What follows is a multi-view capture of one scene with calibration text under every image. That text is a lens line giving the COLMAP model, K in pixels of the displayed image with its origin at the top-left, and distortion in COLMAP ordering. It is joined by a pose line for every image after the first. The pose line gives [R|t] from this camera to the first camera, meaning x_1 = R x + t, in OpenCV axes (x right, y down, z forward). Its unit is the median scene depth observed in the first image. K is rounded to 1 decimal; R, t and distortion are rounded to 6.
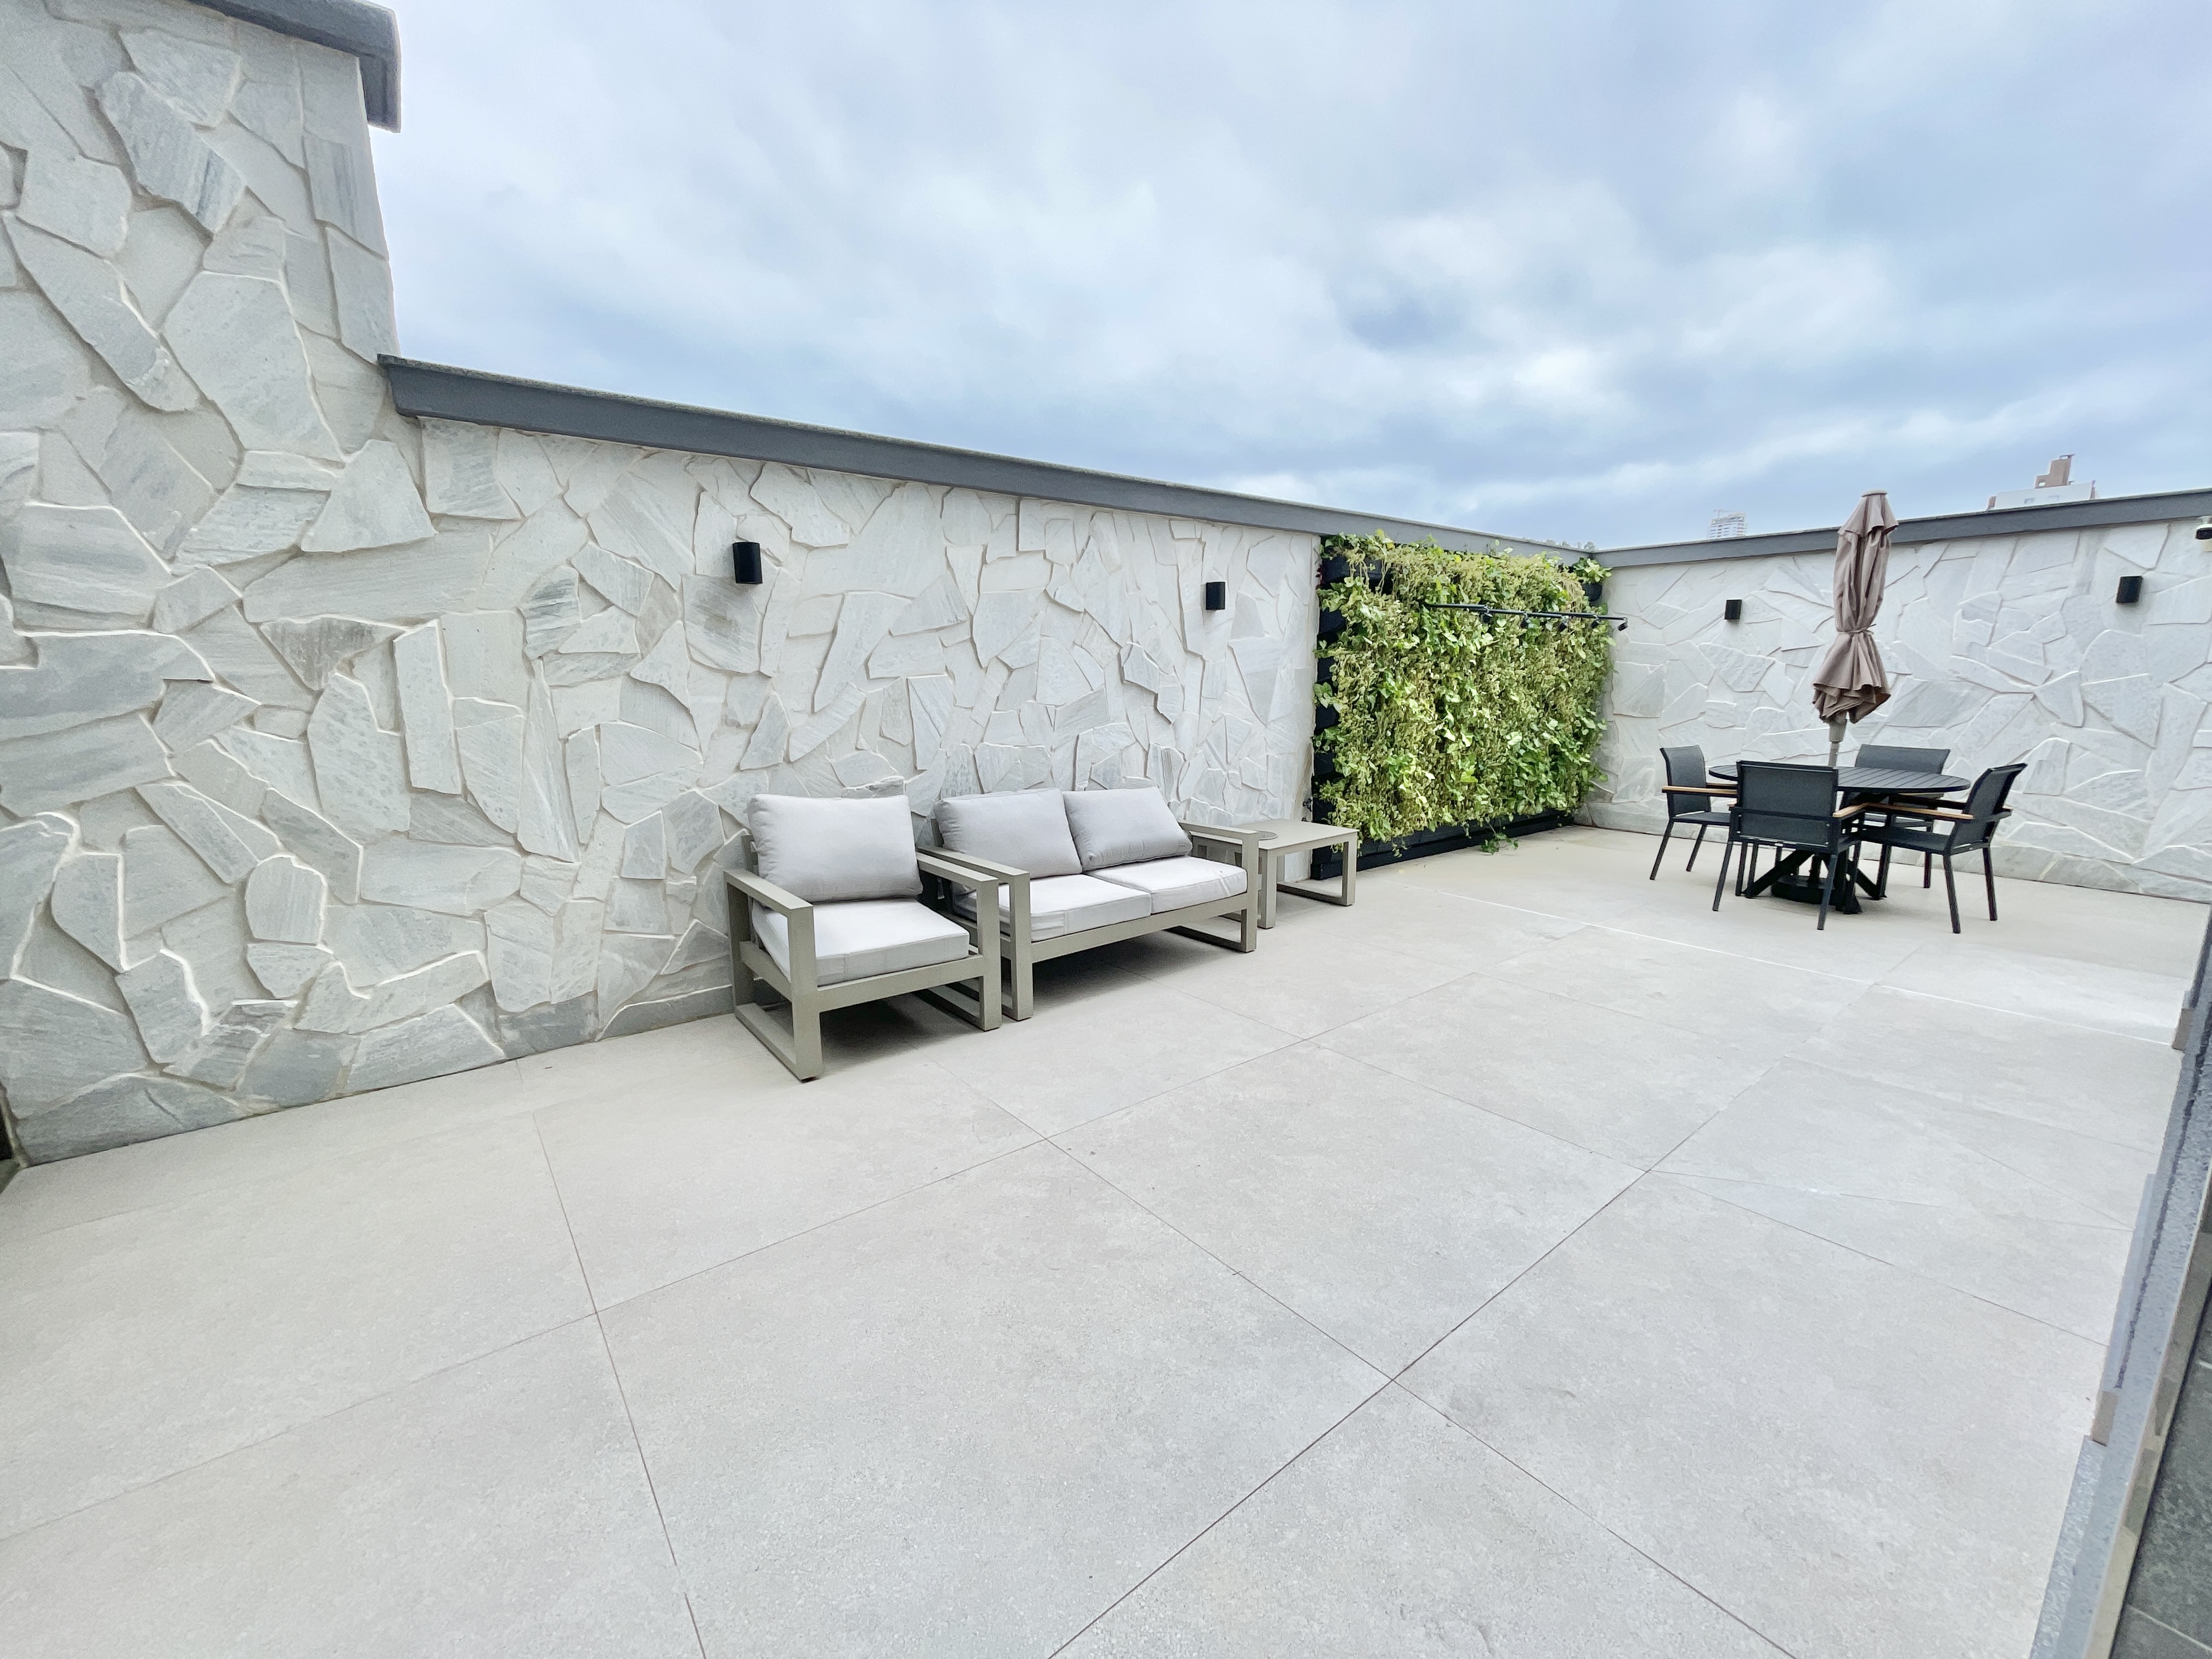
lens RADIAL K [[890.3, 0, 1101.1], [0, 890.3, 838.1], [0, 0, 1]] dist [-0.000736, -0.001226]
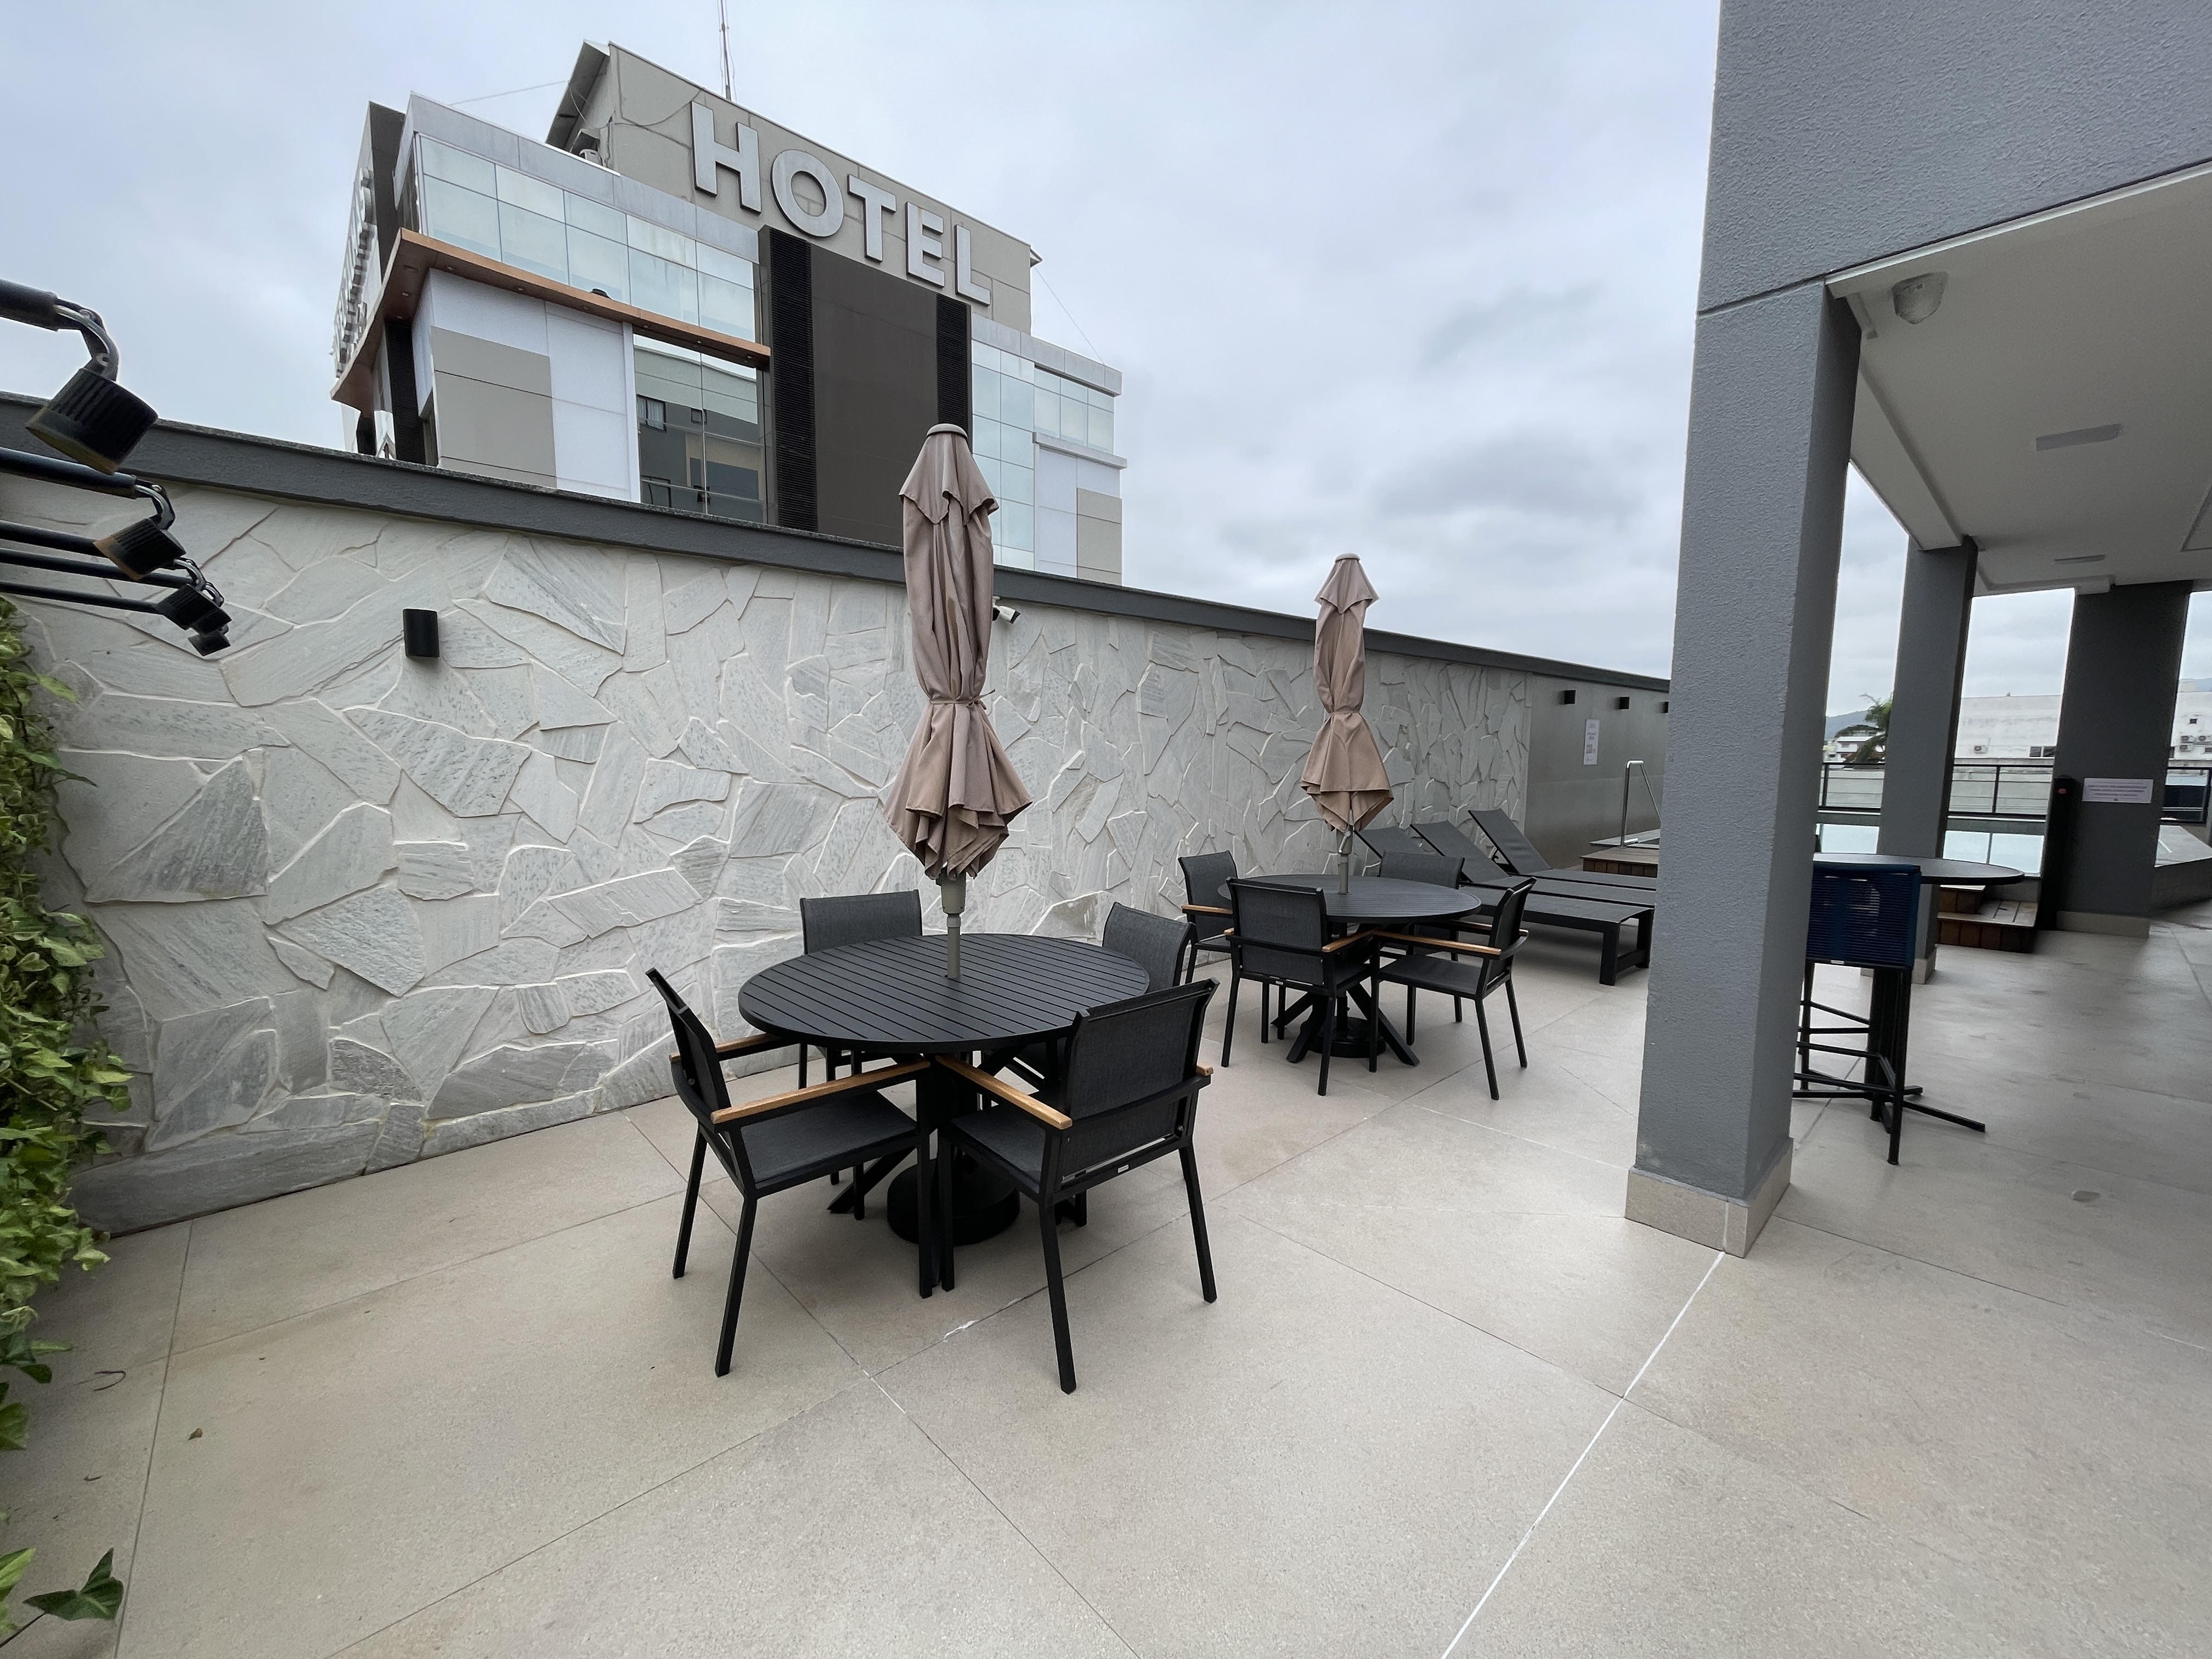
lens RADIAL K [[890.3, 0, 1102.8], [0, 890.3, 831.9], [0, 0, 1]] dist [-0.000736, -0.001226]
pose [[-0.081104, -0.094742, 0.992193, 0.244813], [0.174624, 0.978724, 0.107731, -0.151927], [-0.981289, 0.181998, -0.062834, 0.723877]]
